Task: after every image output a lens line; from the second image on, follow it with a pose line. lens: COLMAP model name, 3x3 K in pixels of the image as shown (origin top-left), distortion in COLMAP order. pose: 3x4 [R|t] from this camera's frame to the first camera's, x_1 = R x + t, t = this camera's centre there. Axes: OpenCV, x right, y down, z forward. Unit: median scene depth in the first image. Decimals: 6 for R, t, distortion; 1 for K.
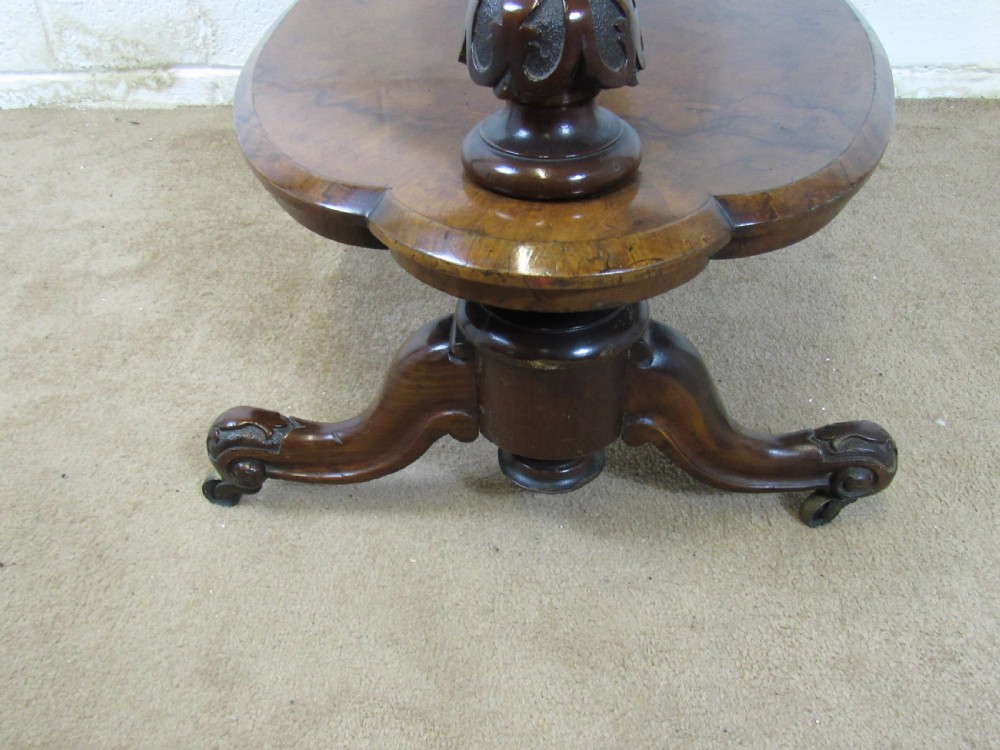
lens RADIAL K [[869.0, 0, 500.4], [0, 869.0, 363.9], [0, 0, 1]] dist [-0.050920, 0.019363]
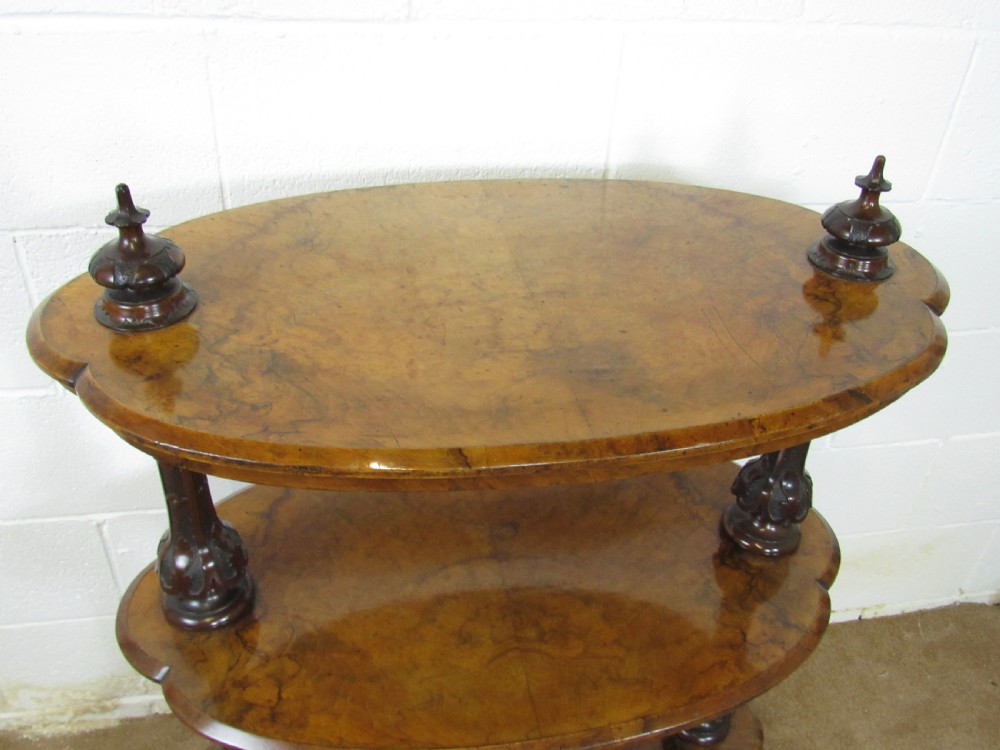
lens RADIAL K [[871.0, 0, 491.7], [0, 871.0, 392.1], [0, 0, 1]] dist [-0.039927, 0.006457]
pose [[0.971707, -0.082391, 0.221351, -0.158122], [0.085777, 0.996298, -0.005711, -1.152903], [-0.220061, 0.024536, 0.975177, -0.494053]]
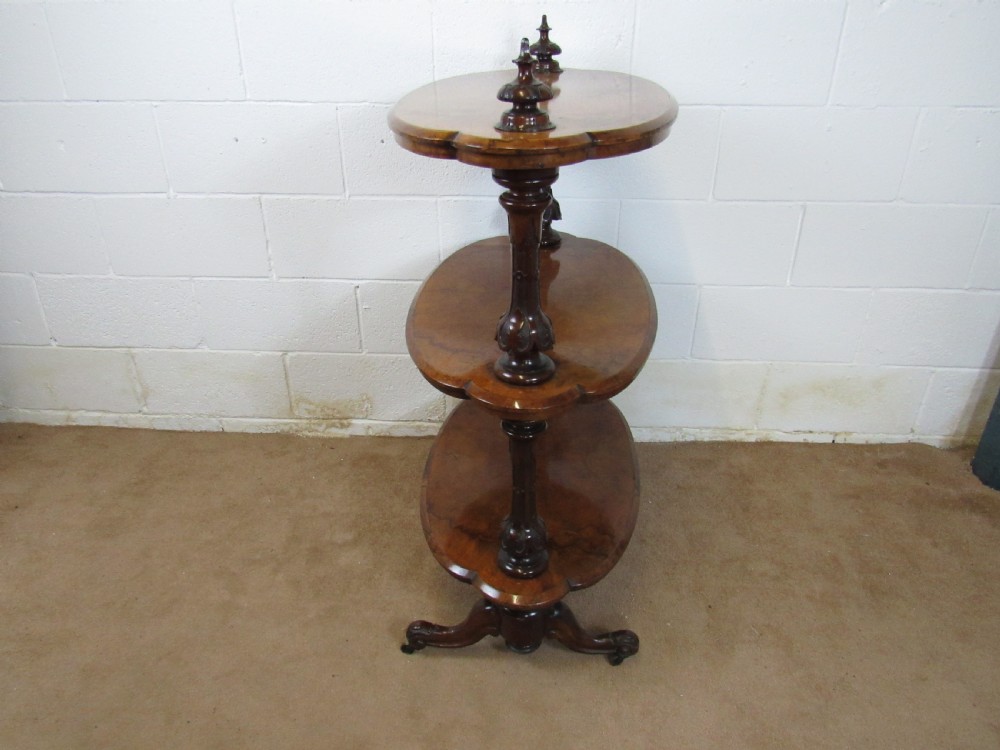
lens RADIAL K [[689.9, 0, 497.9], [0, 689.9, 378.1], [0, 0, 1]] dist [-0.024583, 0.003805]
pose [[0.999881, 0.015321, -0.001819, -0.028074], [-0.015421, 0.988657, -0.149396, -0.316245], [-0.000490, 0.149406, 0.988776, -1.081992]]
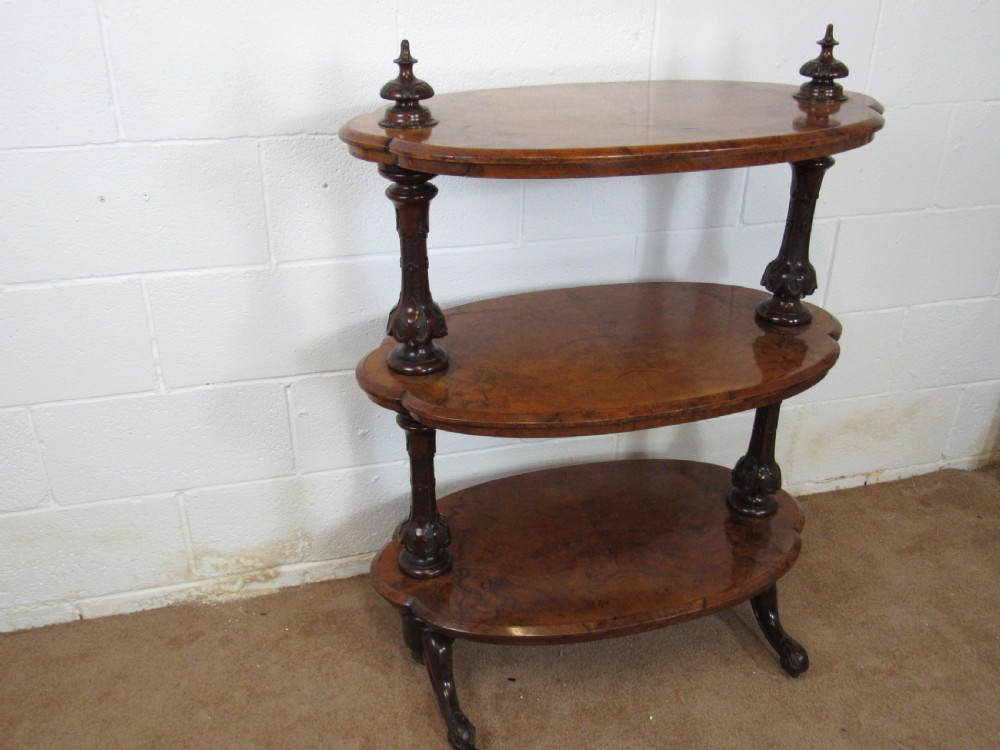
lens RADIAL K [[871.0, 0, 493.6], [0, 871.0, 380.8], [0, 0, 1]] dist [-0.039927, 0.006457]
pose [[0.956161, -0.121878, 0.266275, -0.611888], [0.166143, 0.974543, -0.150538, -0.590097], [-0.241149, 0.188178, 0.952069, -0.906027]]
